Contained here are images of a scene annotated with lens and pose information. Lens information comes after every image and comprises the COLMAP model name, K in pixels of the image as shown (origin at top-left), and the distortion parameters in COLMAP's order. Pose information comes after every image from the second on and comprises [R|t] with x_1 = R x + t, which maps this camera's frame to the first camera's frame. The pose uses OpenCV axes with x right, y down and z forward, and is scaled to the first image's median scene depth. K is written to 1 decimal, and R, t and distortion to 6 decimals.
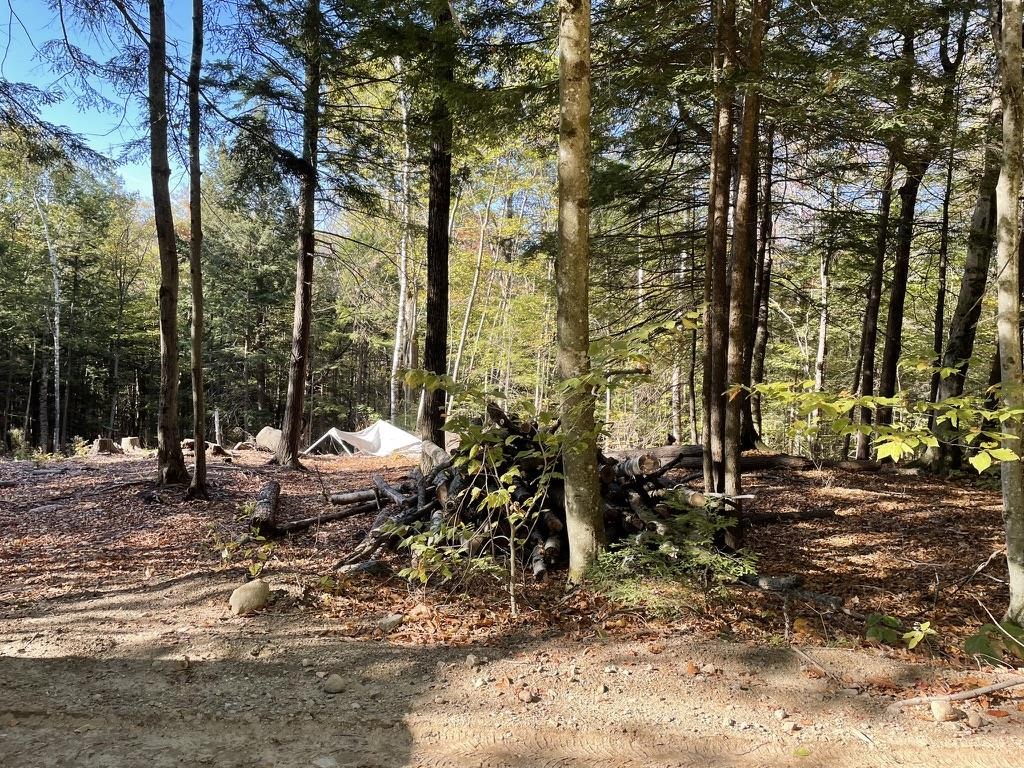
lens RADIAL K [[774.6, 0, 512.0], [0, 774.6, 384.0], [0, 0, 1]] dist [0.090911, -0.114988]
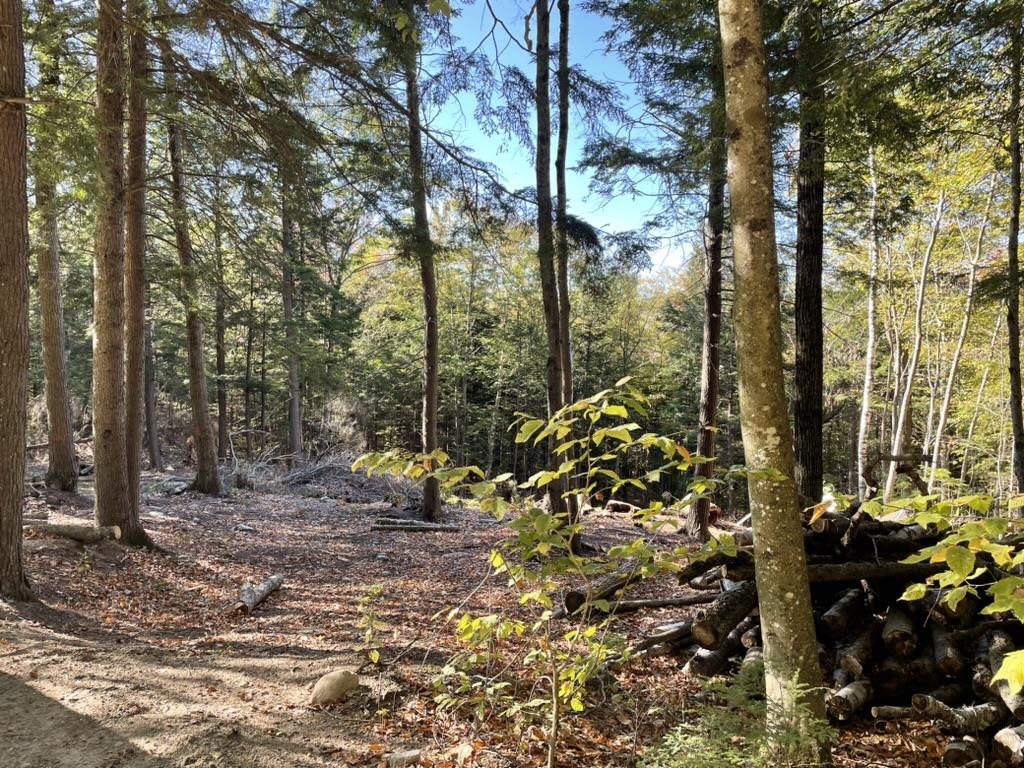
lens RADIAL K [[774.6, 0, 512.0], [0, 774.6, 384.0], [0, 0, 1]] dist [0.090911, -0.114988]
pose [[0.797371, -0.022355, -0.603075, 0.159441], [-0.025261, 0.997201, -0.070365, -0.012251], [0.602960, 0.071341, 0.794575, 0.135376]]
